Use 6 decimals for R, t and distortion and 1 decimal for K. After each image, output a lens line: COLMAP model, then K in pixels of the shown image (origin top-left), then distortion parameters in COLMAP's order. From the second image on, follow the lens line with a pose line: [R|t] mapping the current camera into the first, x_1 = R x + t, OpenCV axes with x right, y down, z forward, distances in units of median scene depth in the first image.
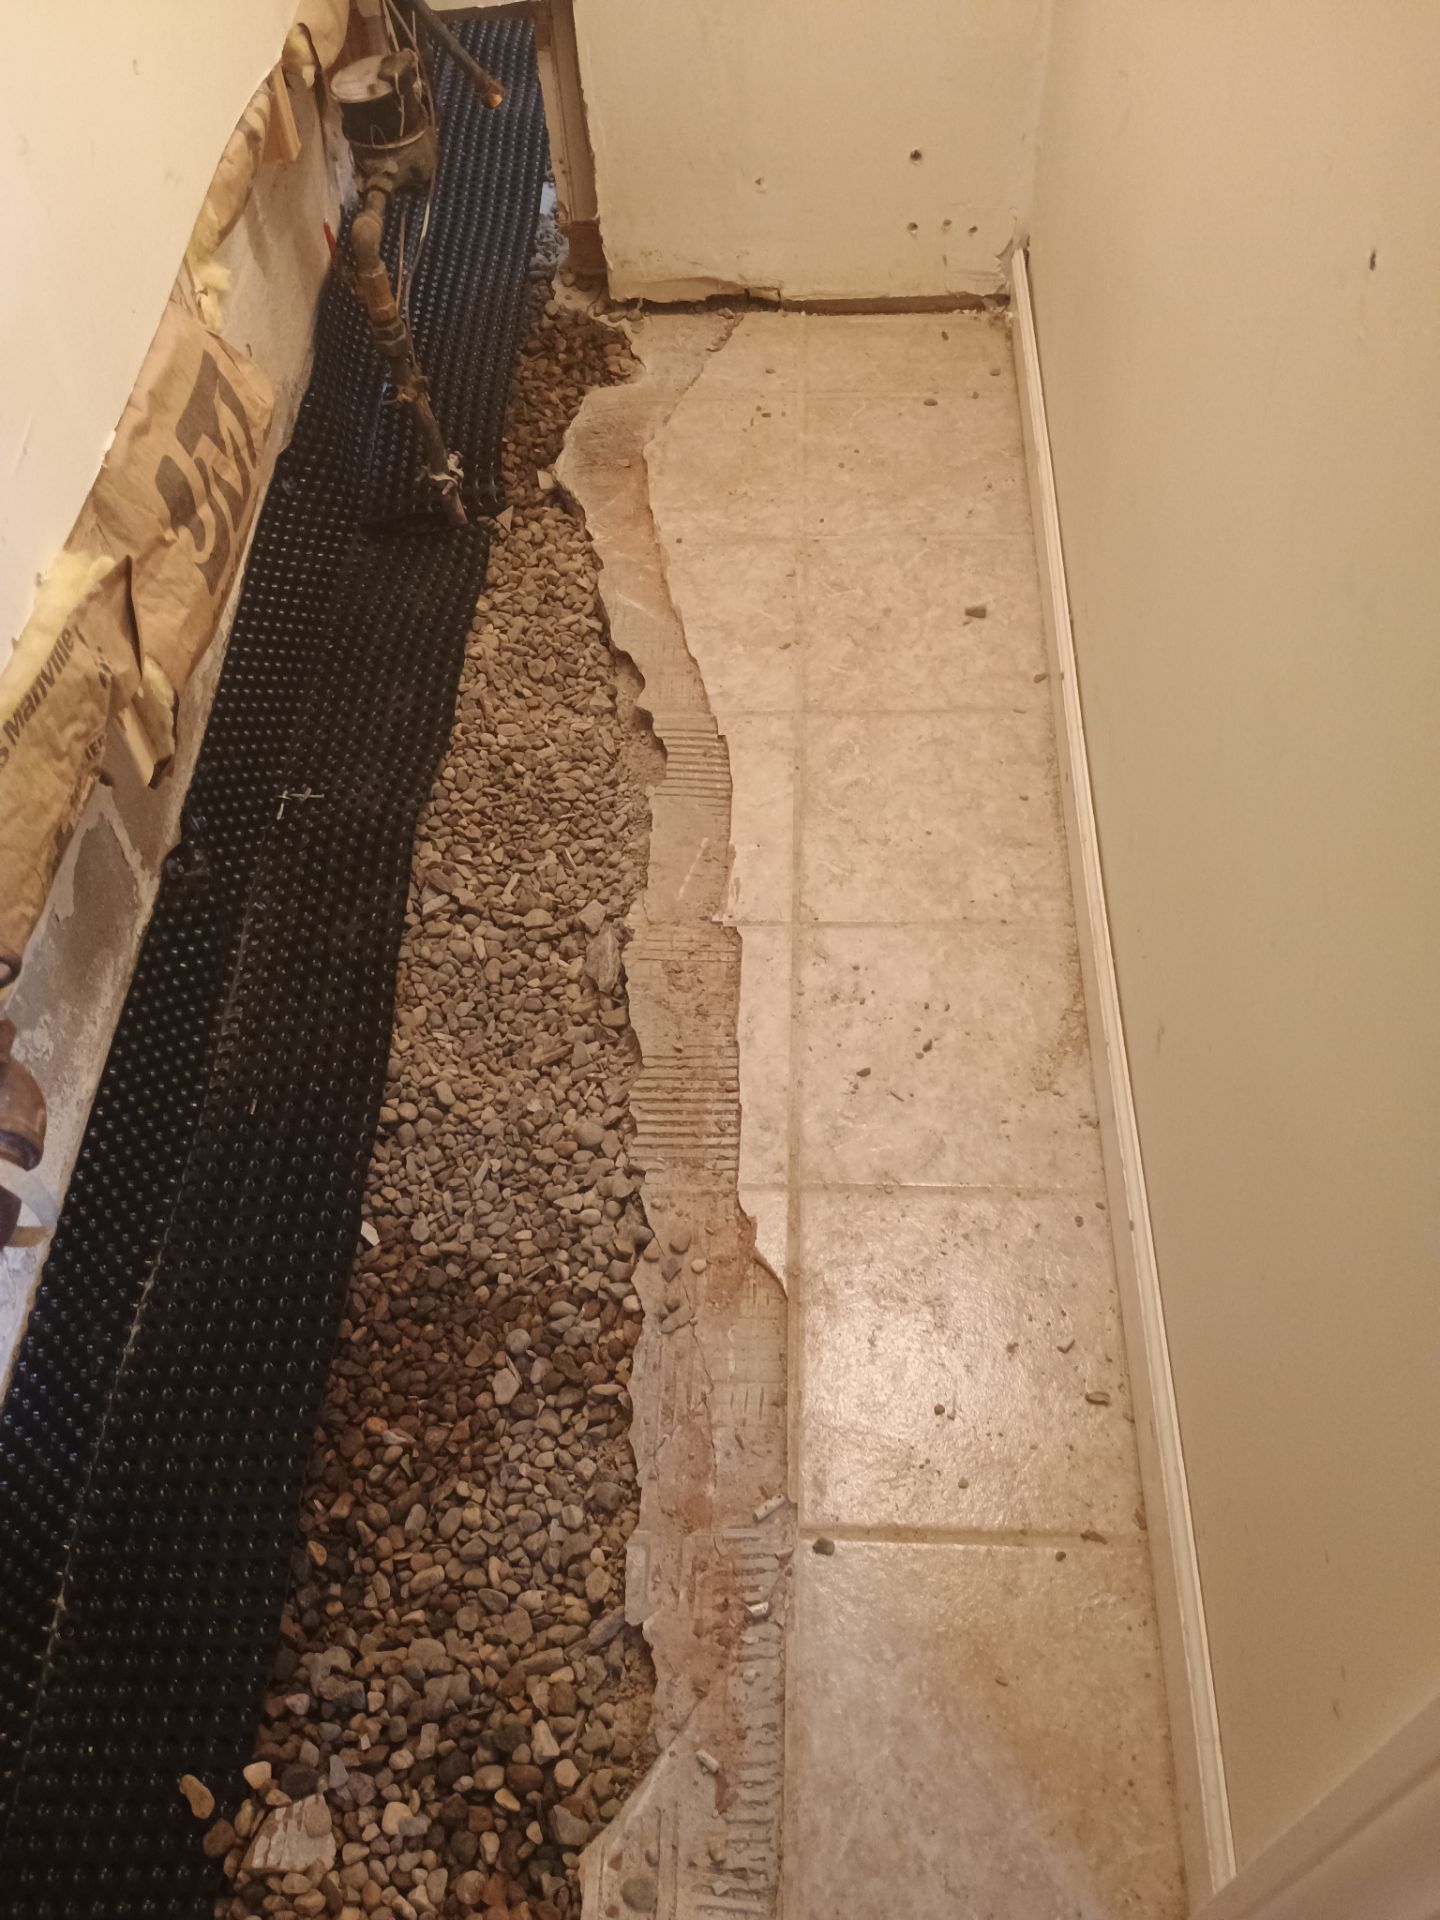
lens RADIAL K [[1652.7, 0, 716.7], [0, 1652.7, 960.9], [0, 0, 1]] dist [0.060655, -0.066356]
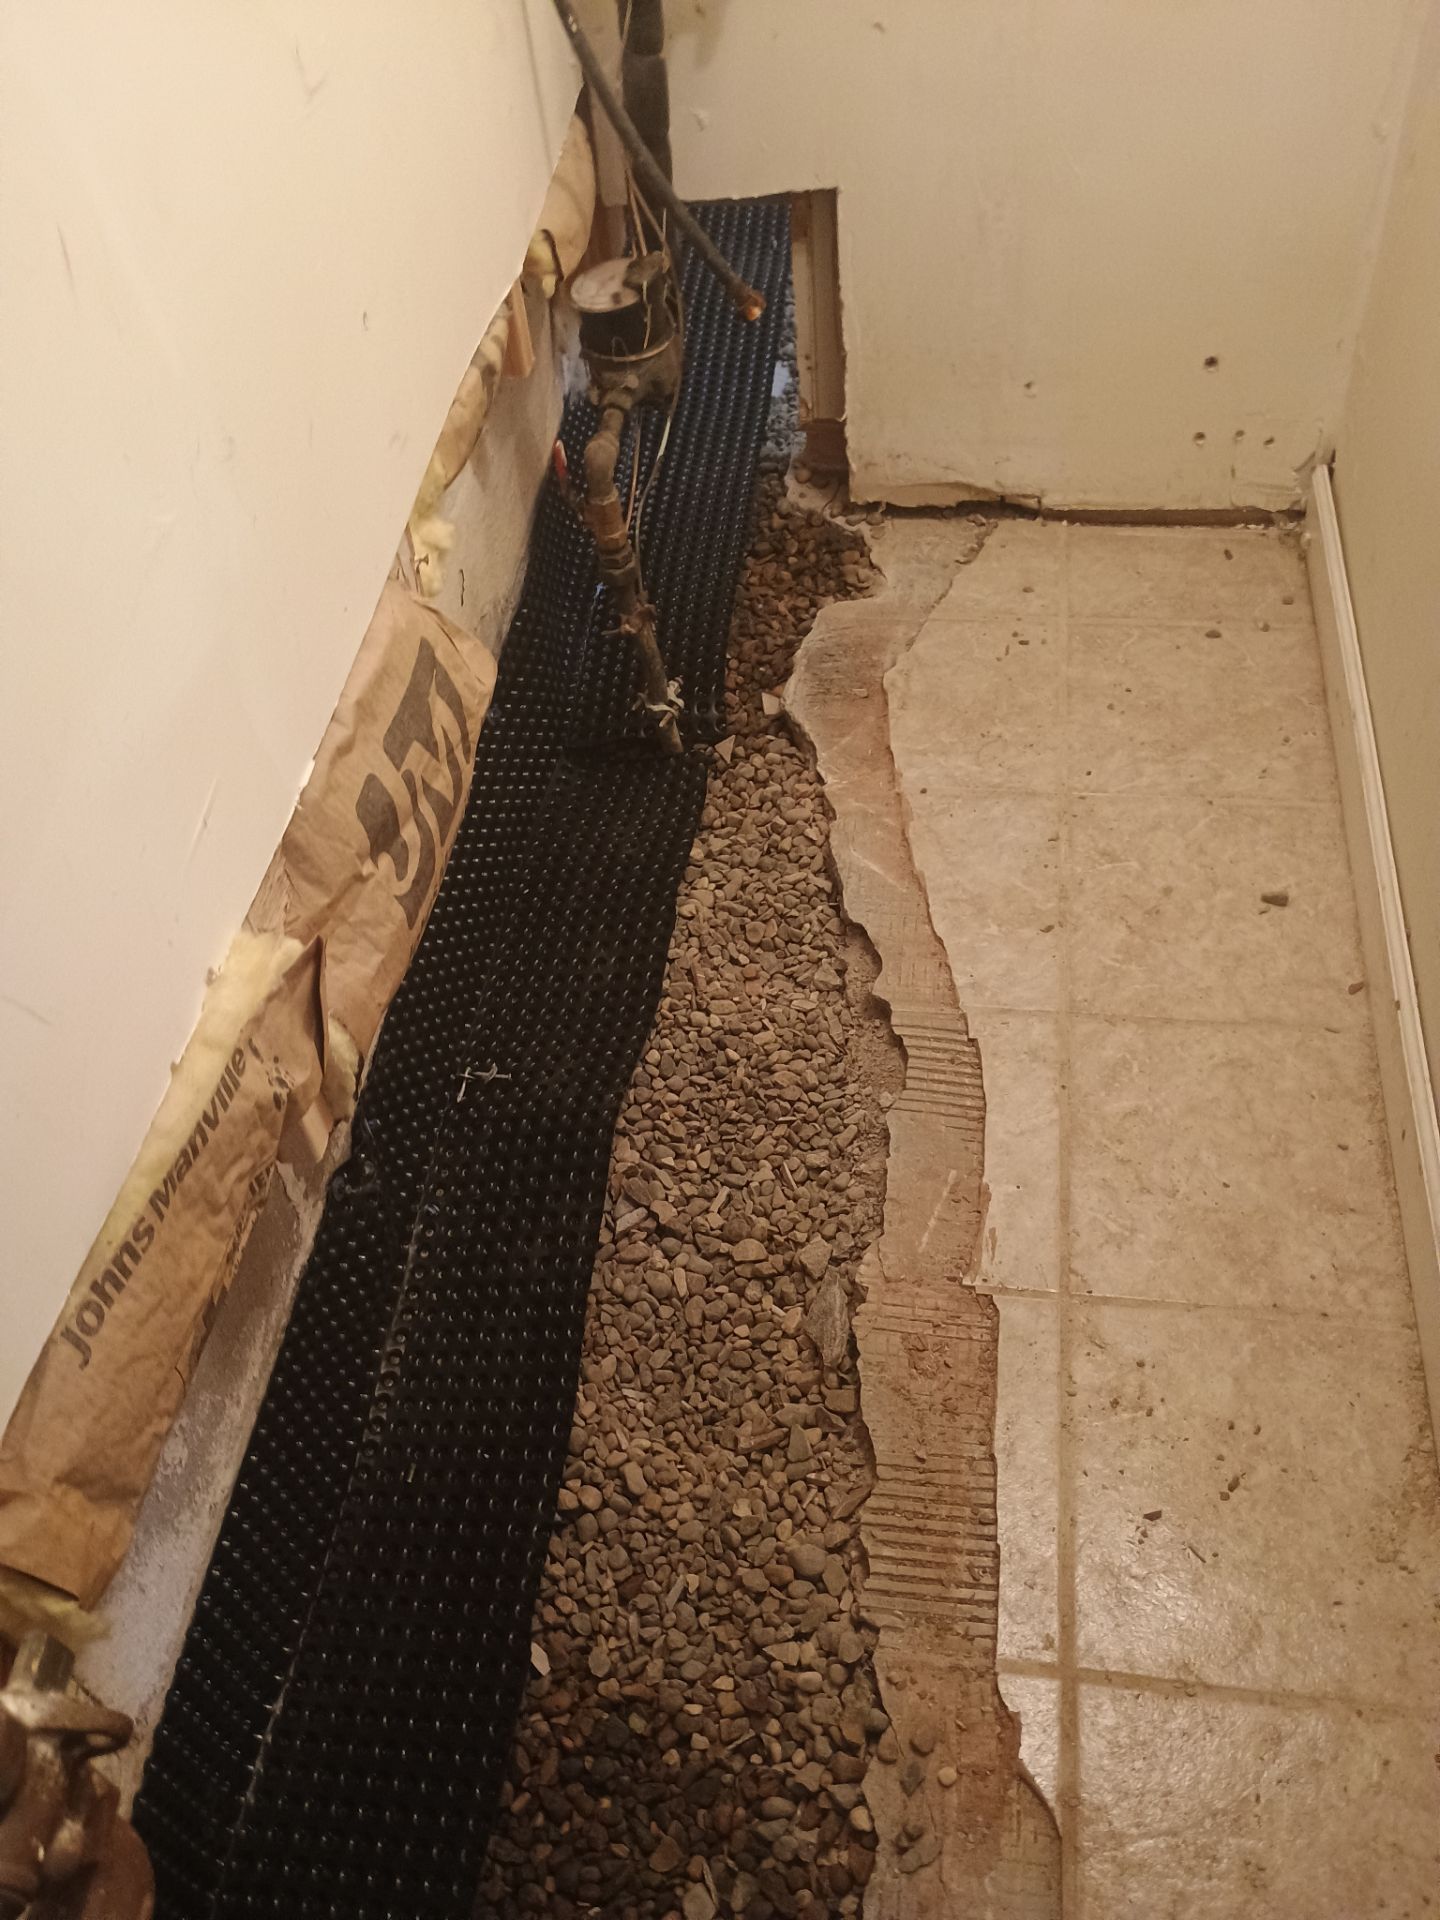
lens RADIAL K [[1652.7, 0, 722.4], [0, 1652.7, 962.6], [0, 0, 1]] dist [0.060655, -0.066356]
pose [[0.995254, 0.052568, -0.081891, -0.060674], [-0.056374, 0.997401, -0.044876, -0.135885], [0.079319, 0.049279, 0.995630, 0.141962]]
